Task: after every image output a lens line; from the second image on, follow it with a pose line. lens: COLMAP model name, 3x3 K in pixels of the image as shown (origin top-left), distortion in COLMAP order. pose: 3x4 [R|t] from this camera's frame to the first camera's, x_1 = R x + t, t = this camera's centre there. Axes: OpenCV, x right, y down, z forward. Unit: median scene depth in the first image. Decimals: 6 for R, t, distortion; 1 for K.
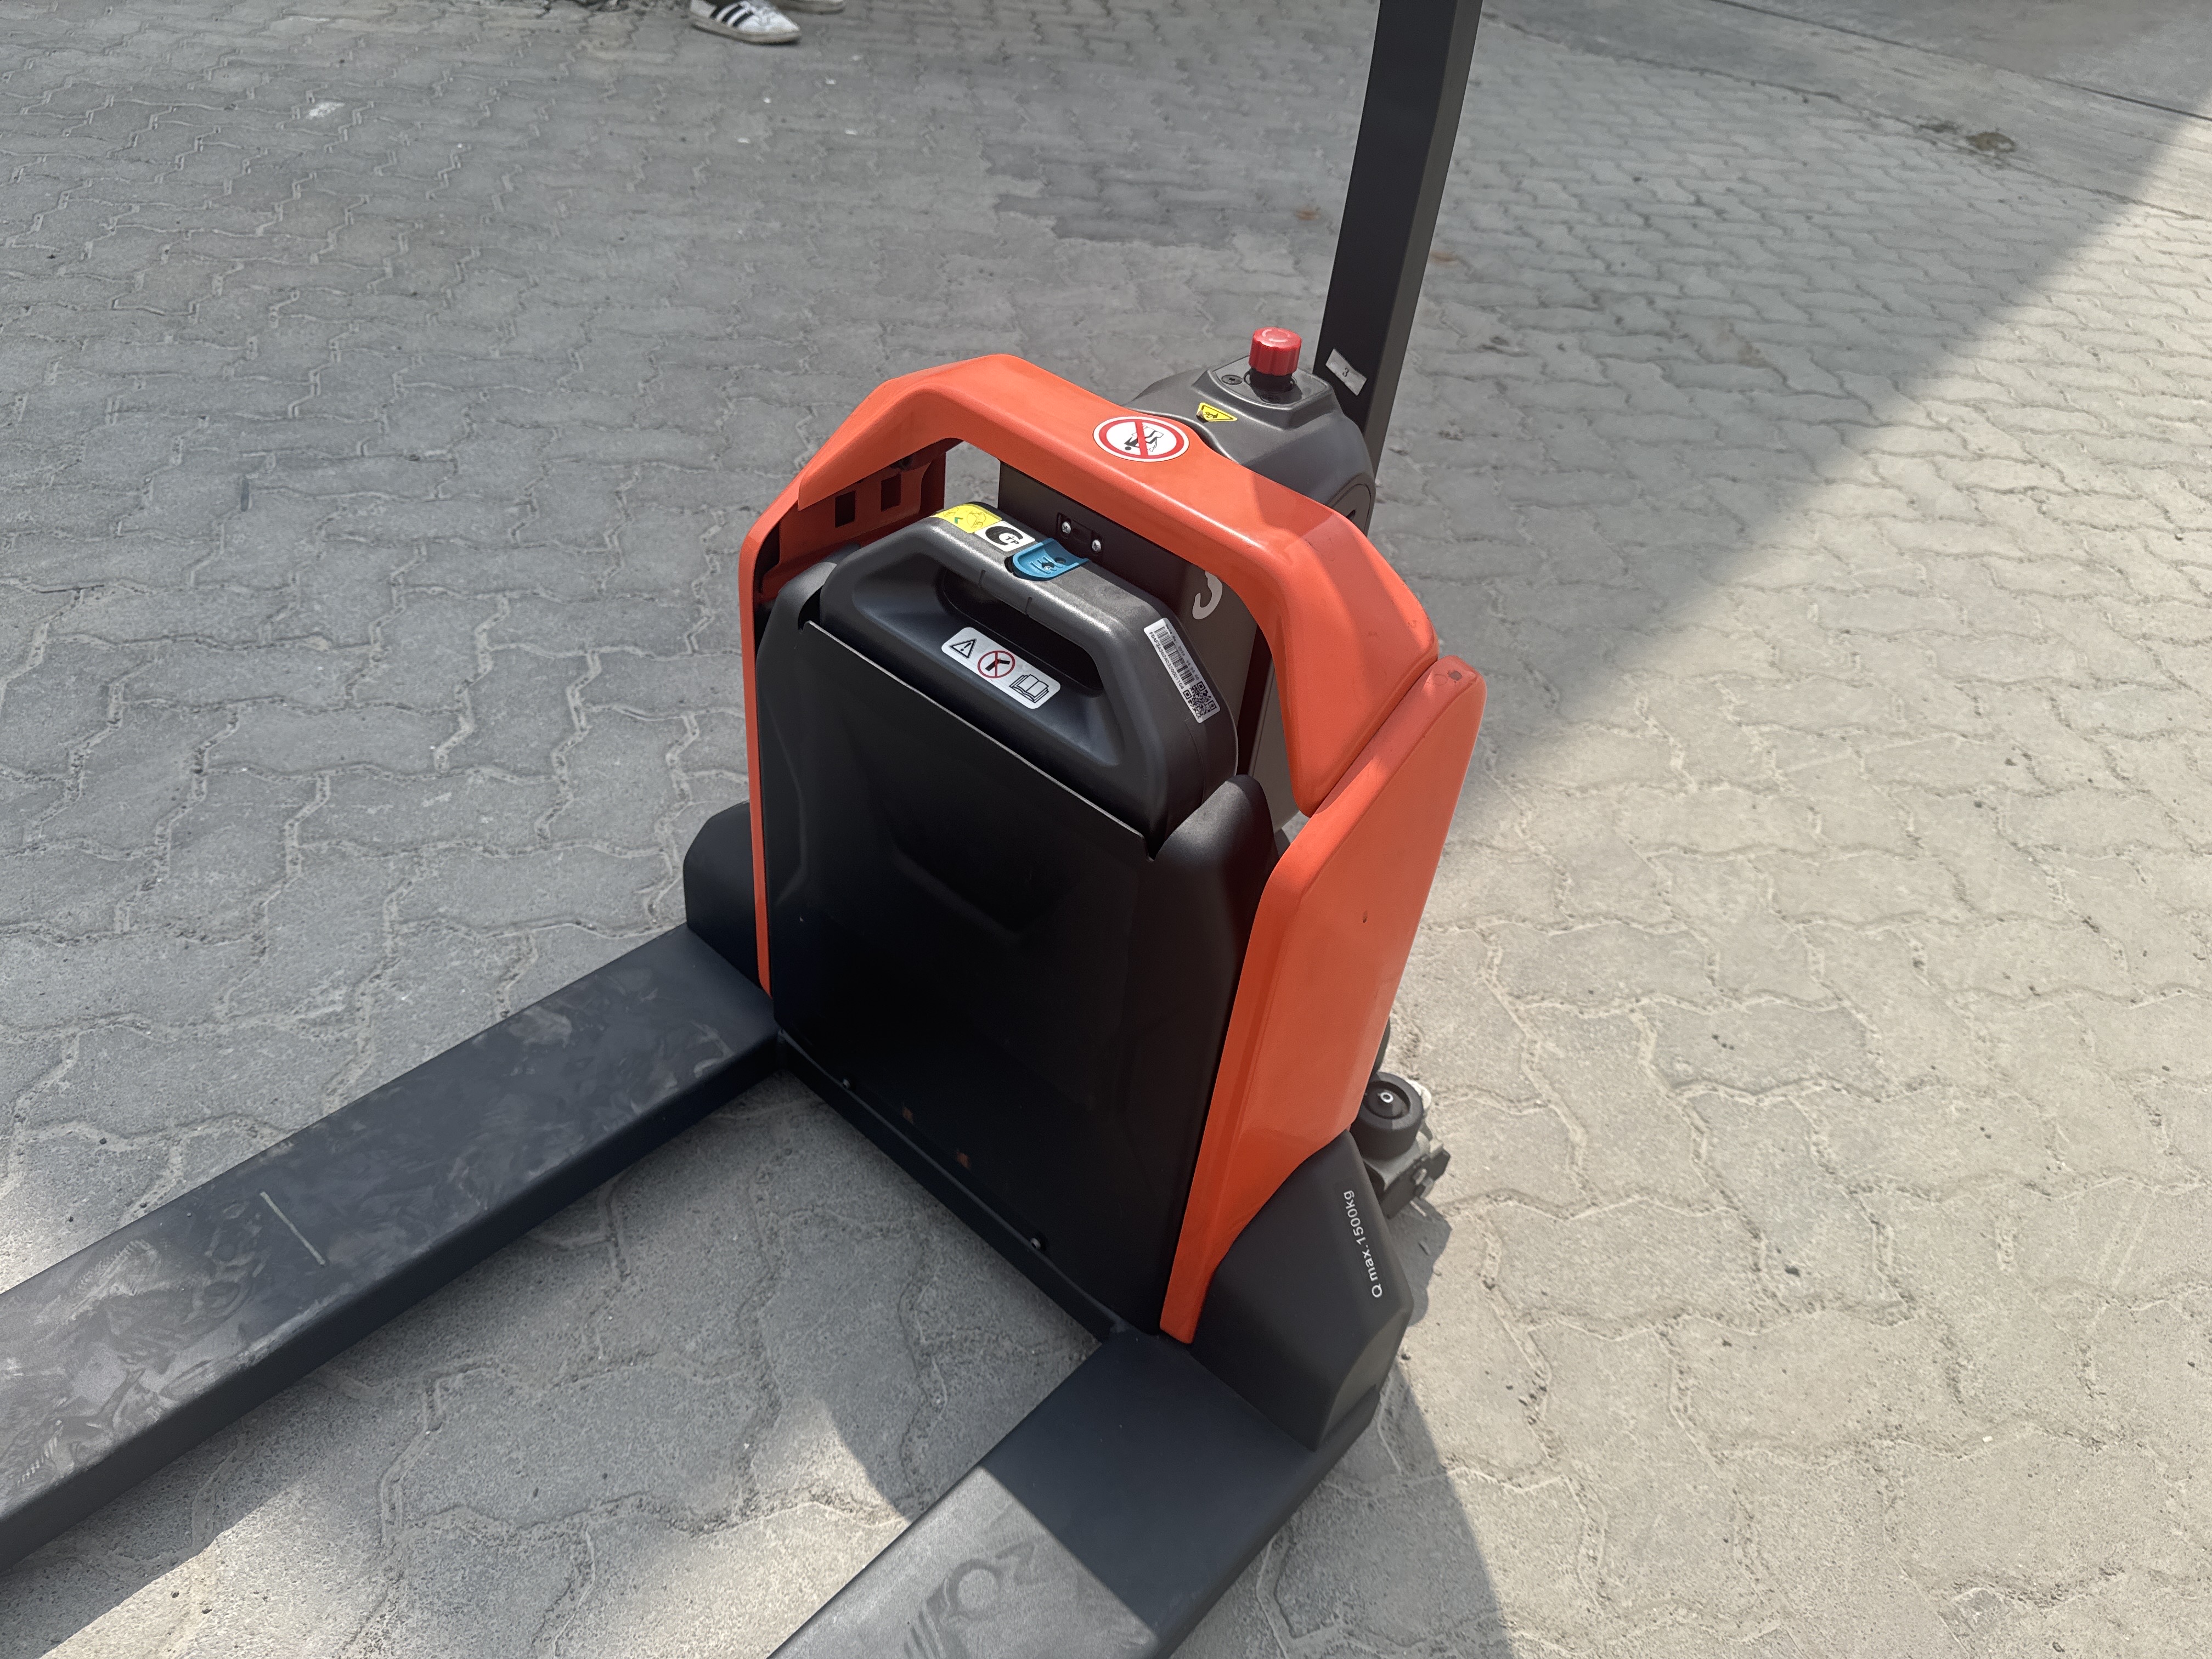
lens RADIAL K [[1581.4, 0, 1102.2], [0, 1581.4, 813.3], [0, 0, 1]] dist [0.002737, -0.020617]
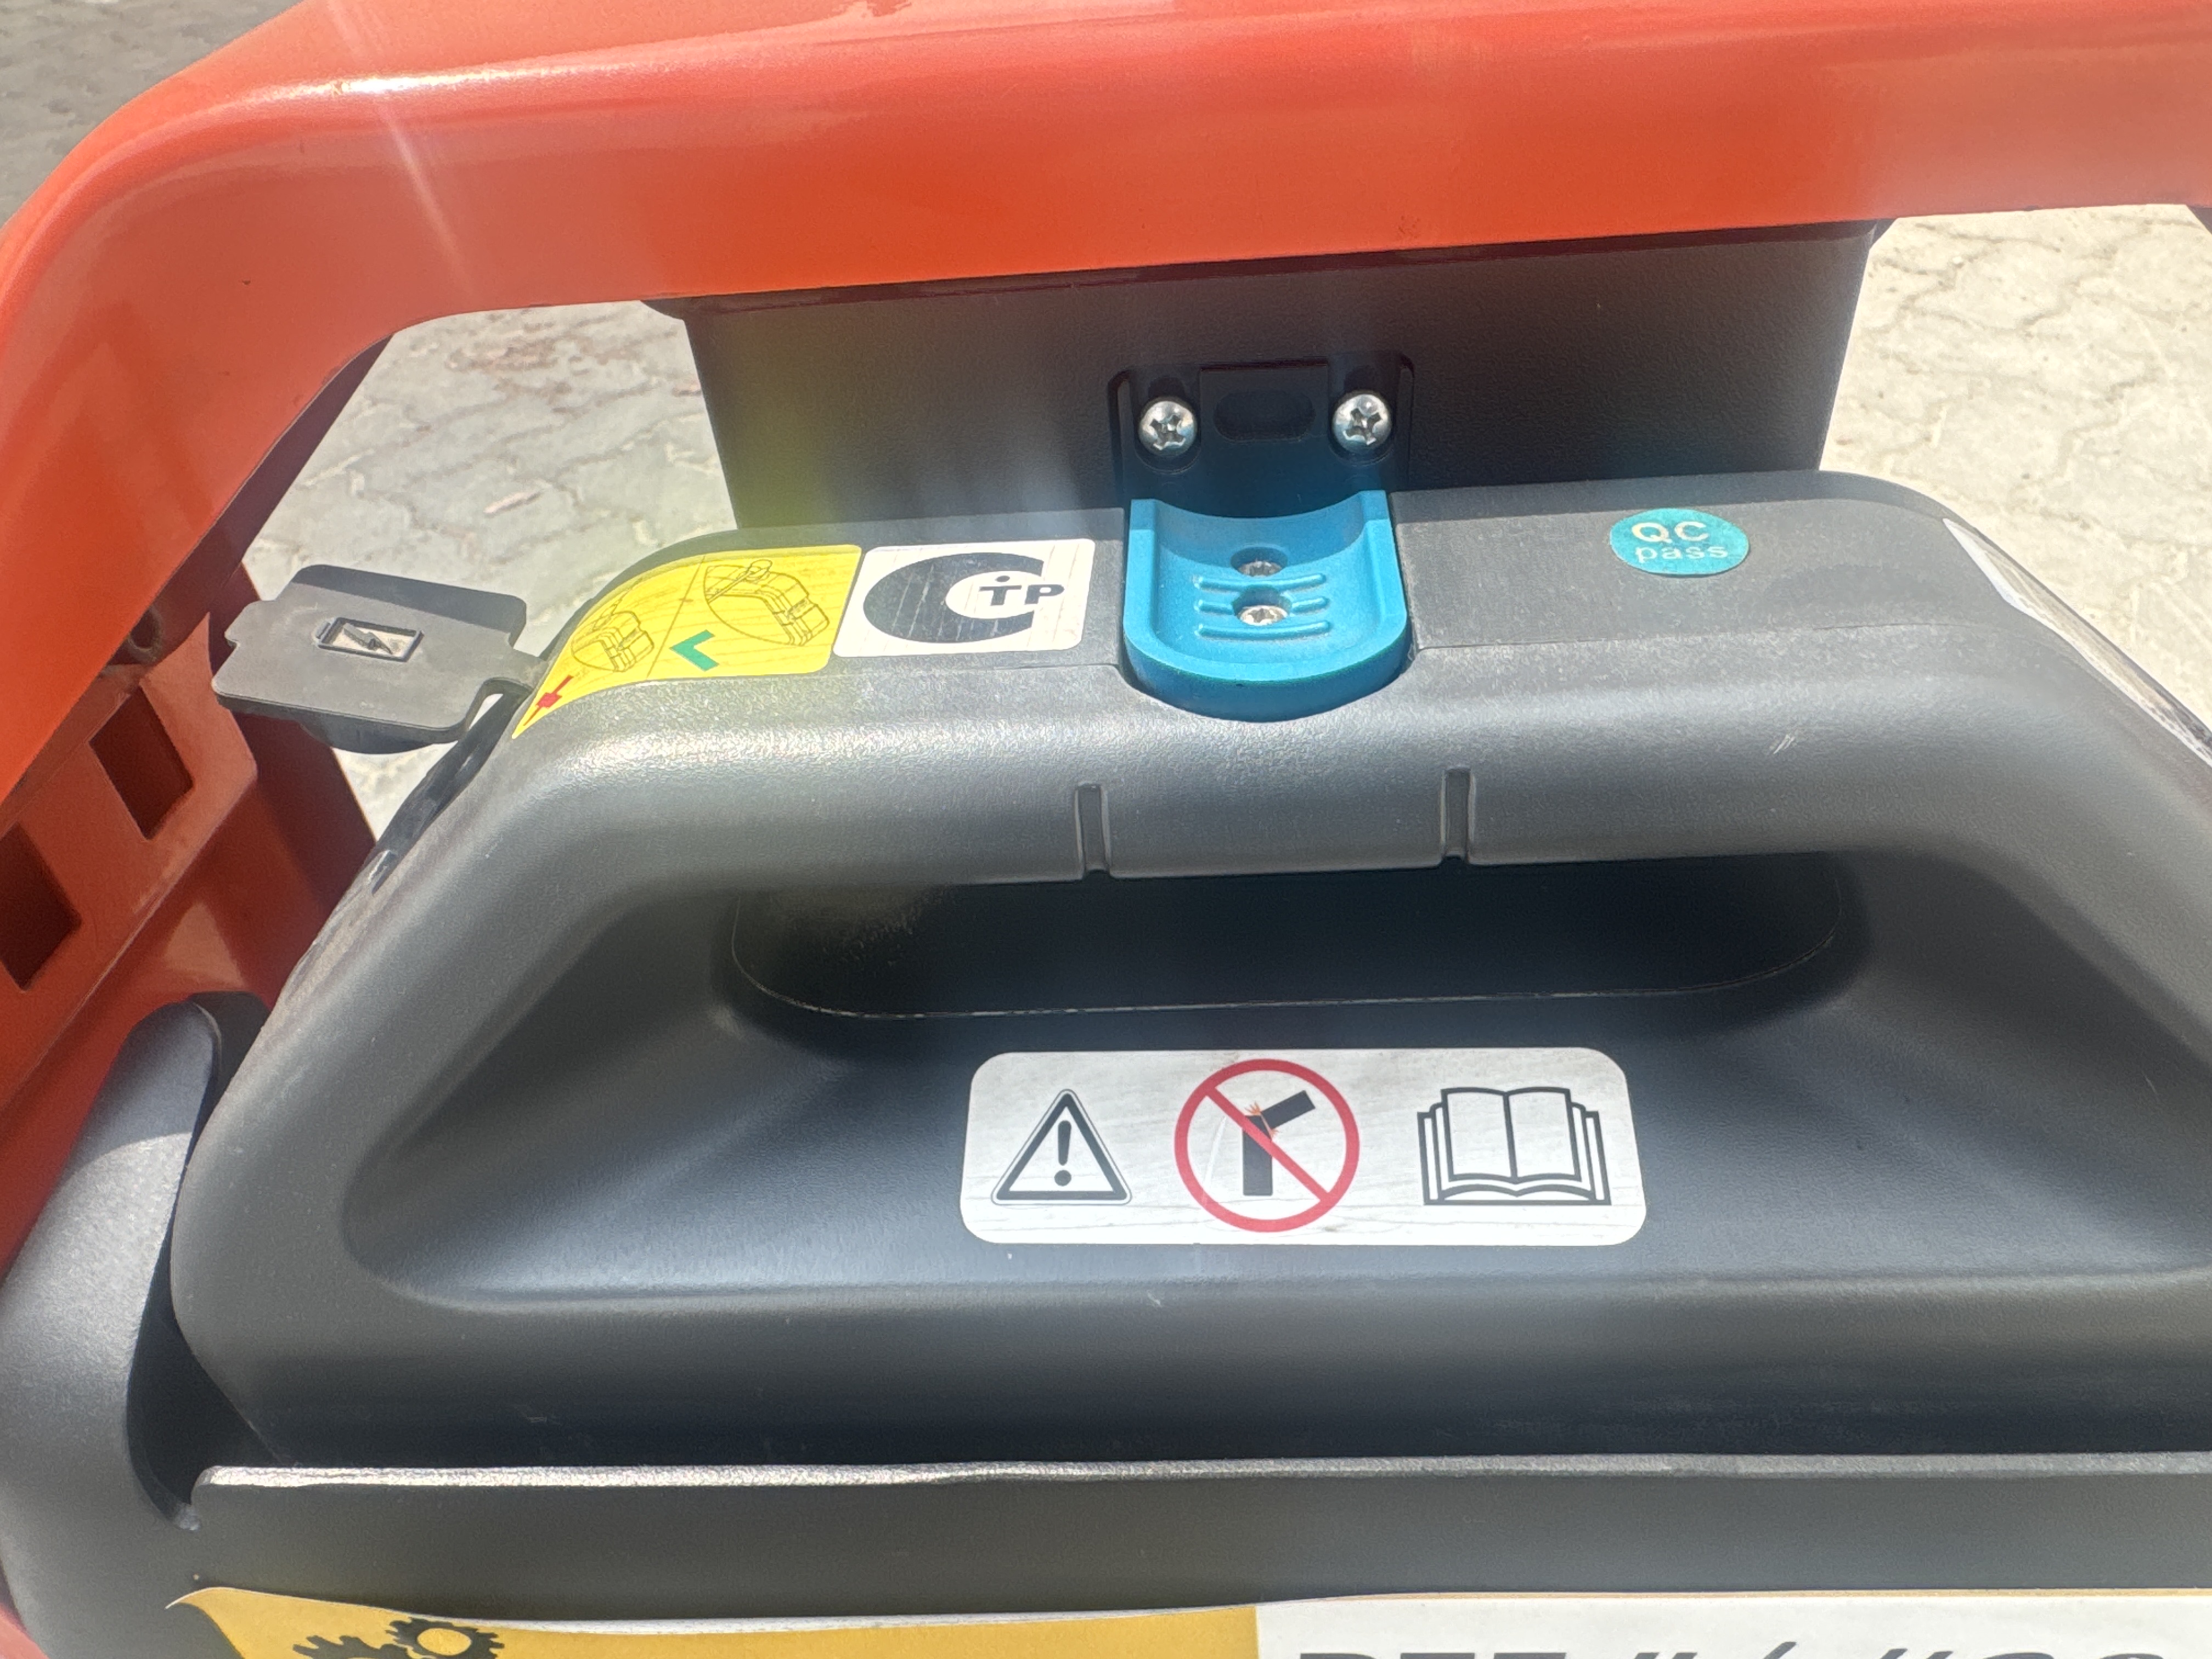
lens RADIAL K [[1581.4, 0, 1114.4], [0, 1581.4, 825.9], [0, 0, 1]] dist [0.002737, -0.020617]
pose [[0.755874, -0.532226, 0.381301, -0.087766], [0.525688, 0.840514, 0.131103, -0.105303], [-0.390266, 0.101348, 0.915107, 0.511580]]
